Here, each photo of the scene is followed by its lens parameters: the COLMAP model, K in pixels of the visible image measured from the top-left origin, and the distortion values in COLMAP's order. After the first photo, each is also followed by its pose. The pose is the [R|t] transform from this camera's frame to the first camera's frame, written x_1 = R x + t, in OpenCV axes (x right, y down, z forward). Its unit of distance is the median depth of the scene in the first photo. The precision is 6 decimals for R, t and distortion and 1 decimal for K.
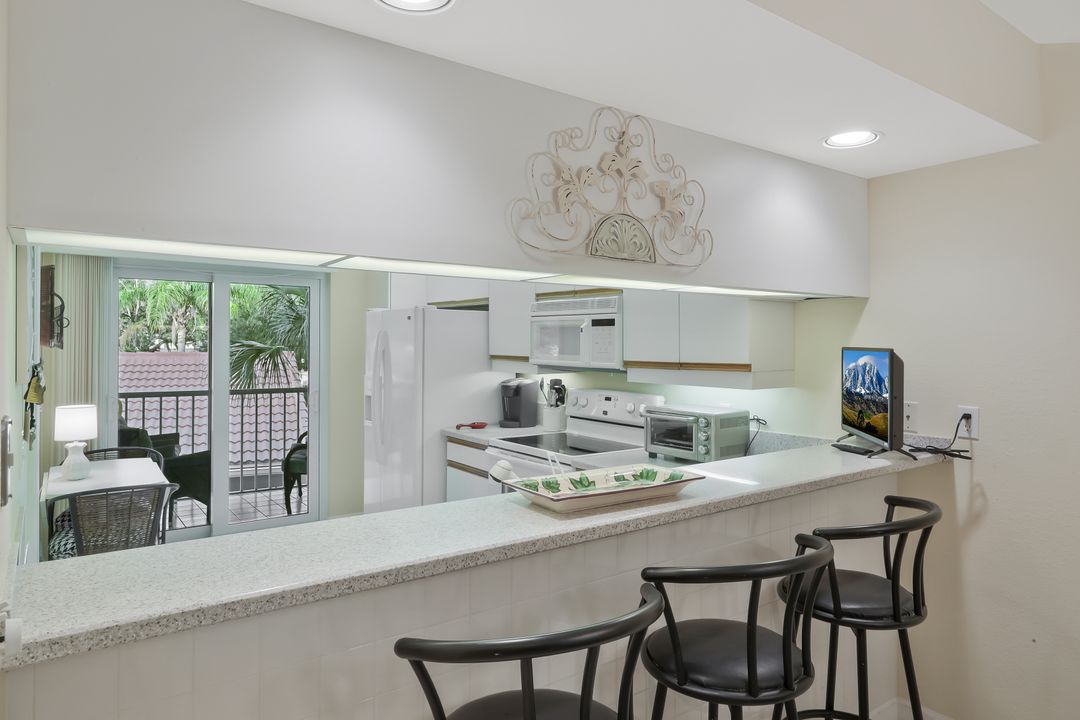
lens RADIAL K [[672.6, 0, 543.5], [0, 672.6, 334.6], [0, 0, 1]] dist [0.003392, 0.000417]
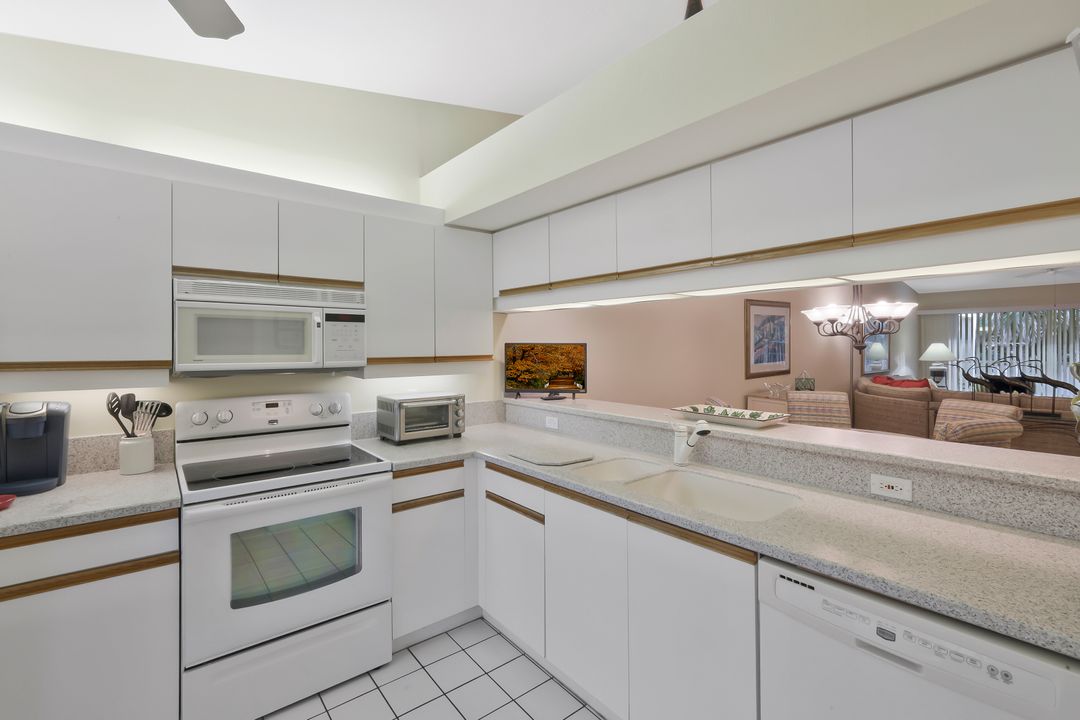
lens RADIAL K [[479.4, 0, 540.0], [0, 479.4, 360.0], [0, 0, 1]] dist [0.001418, 0.000116]
pose [[-0.055516, -0.035745, 0.997818, -0.477638], [-0.011459, 0.999316, 0.035161, 0.011039], [-0.998392, -0.009482, -0.055887, 0.623066]]
